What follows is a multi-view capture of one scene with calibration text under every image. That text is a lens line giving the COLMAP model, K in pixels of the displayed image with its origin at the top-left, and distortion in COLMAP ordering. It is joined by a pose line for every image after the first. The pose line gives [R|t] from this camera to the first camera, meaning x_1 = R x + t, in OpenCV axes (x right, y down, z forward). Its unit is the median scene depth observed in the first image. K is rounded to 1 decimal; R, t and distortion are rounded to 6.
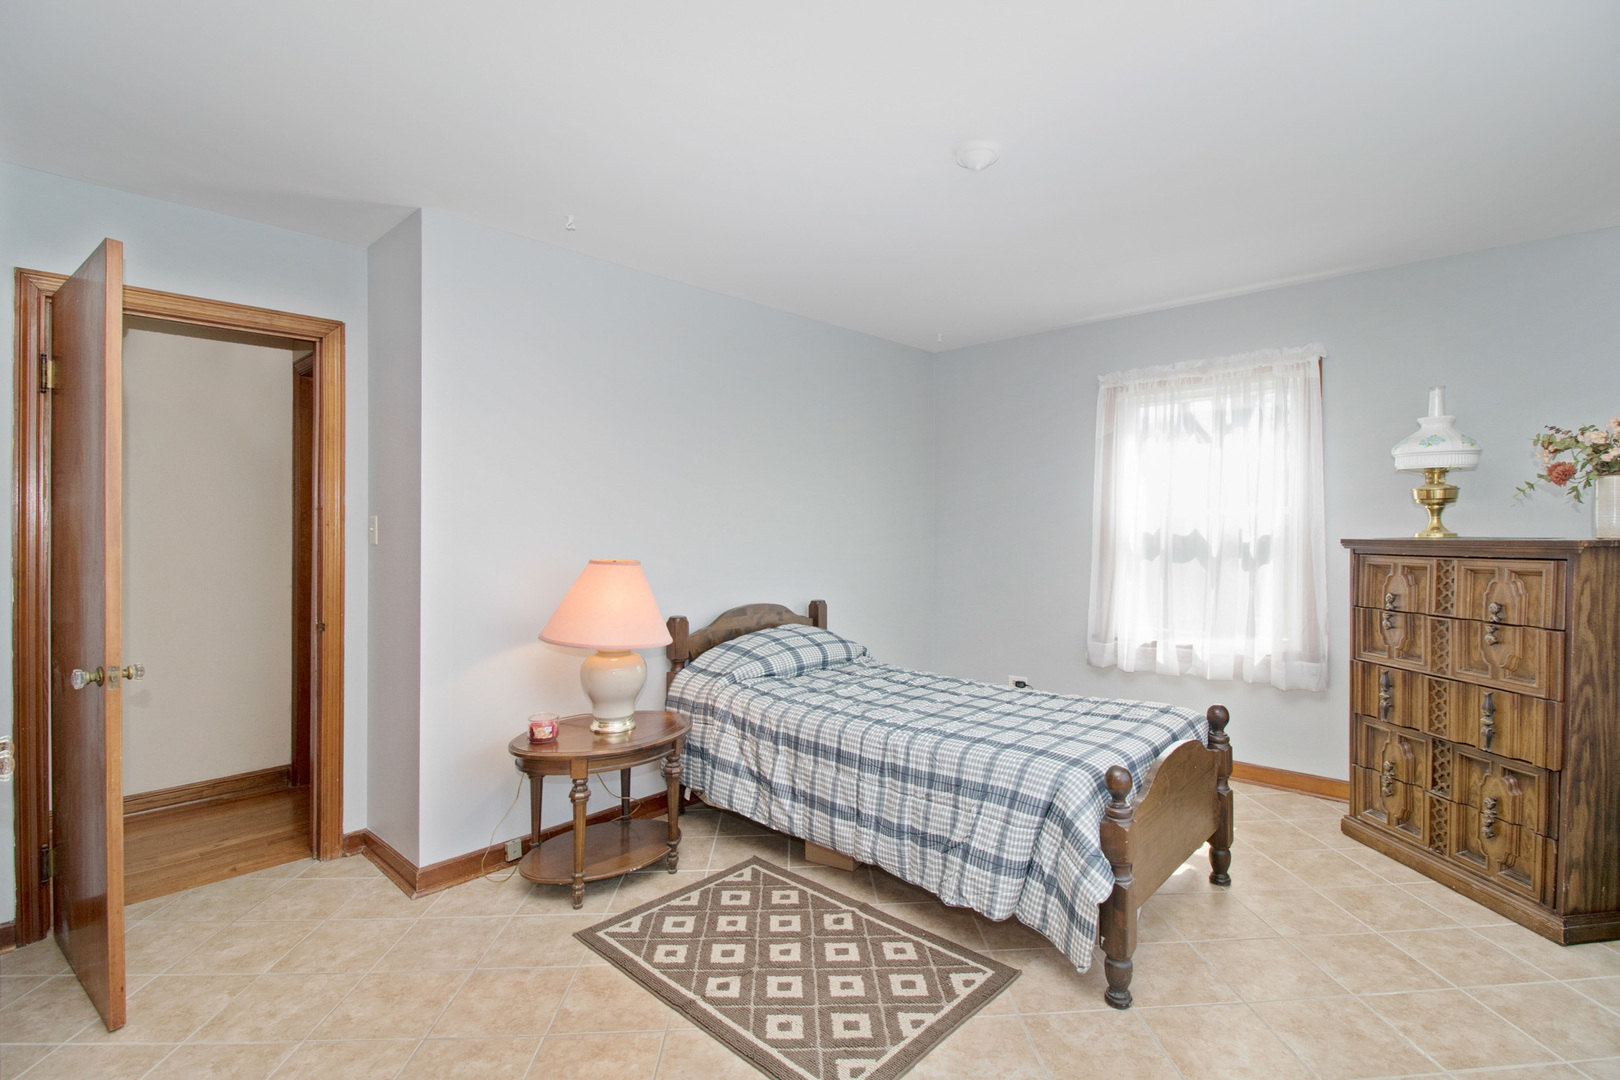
lens RADIAL K [[763.2, 0, 823.4], [0, 763.2, 521.5], [0, 0, 1]] dist [0.004667, -0.014625]
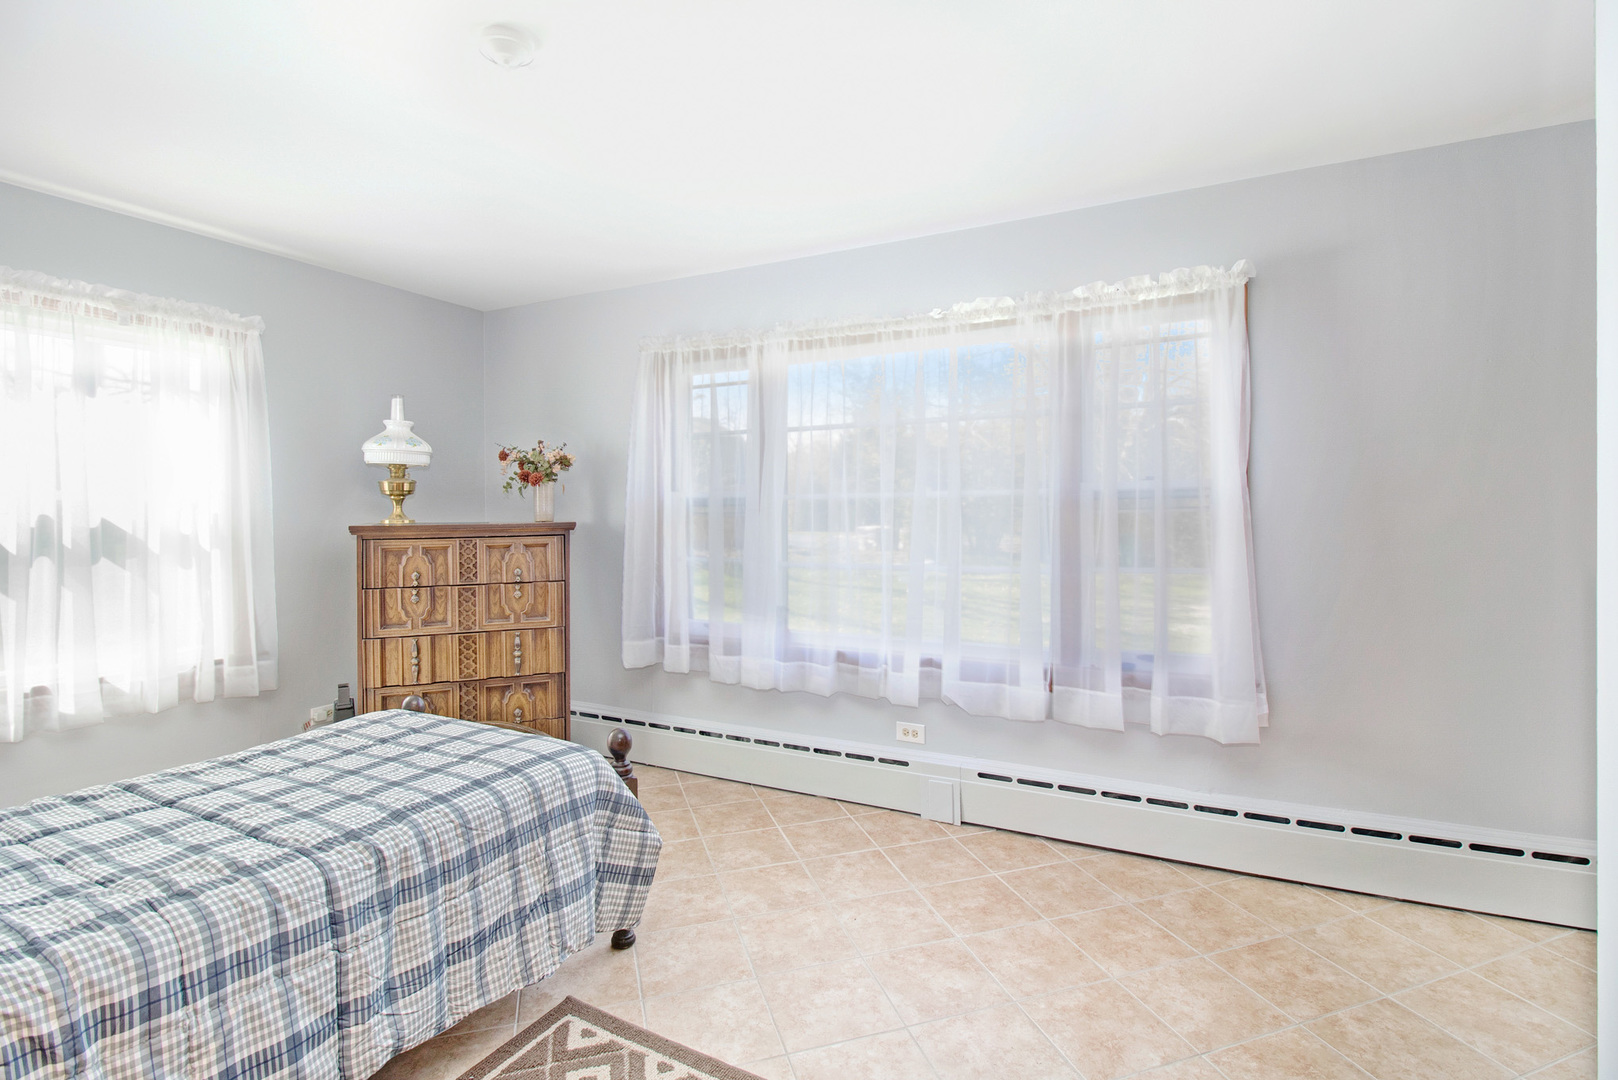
lens RADIAL K [[762.3, 0, 822.4], [0, 762.3, 521.6], [0, 0, 1]] dist [0.004667, -0.014625]
pose [[-0.265207, -0.004649, 0.964180, -0.547998], [0.000354, 0.999988, 0.004919, 0.013594], [-0.964191, 0.001646, -0.265202, 0.745119]]
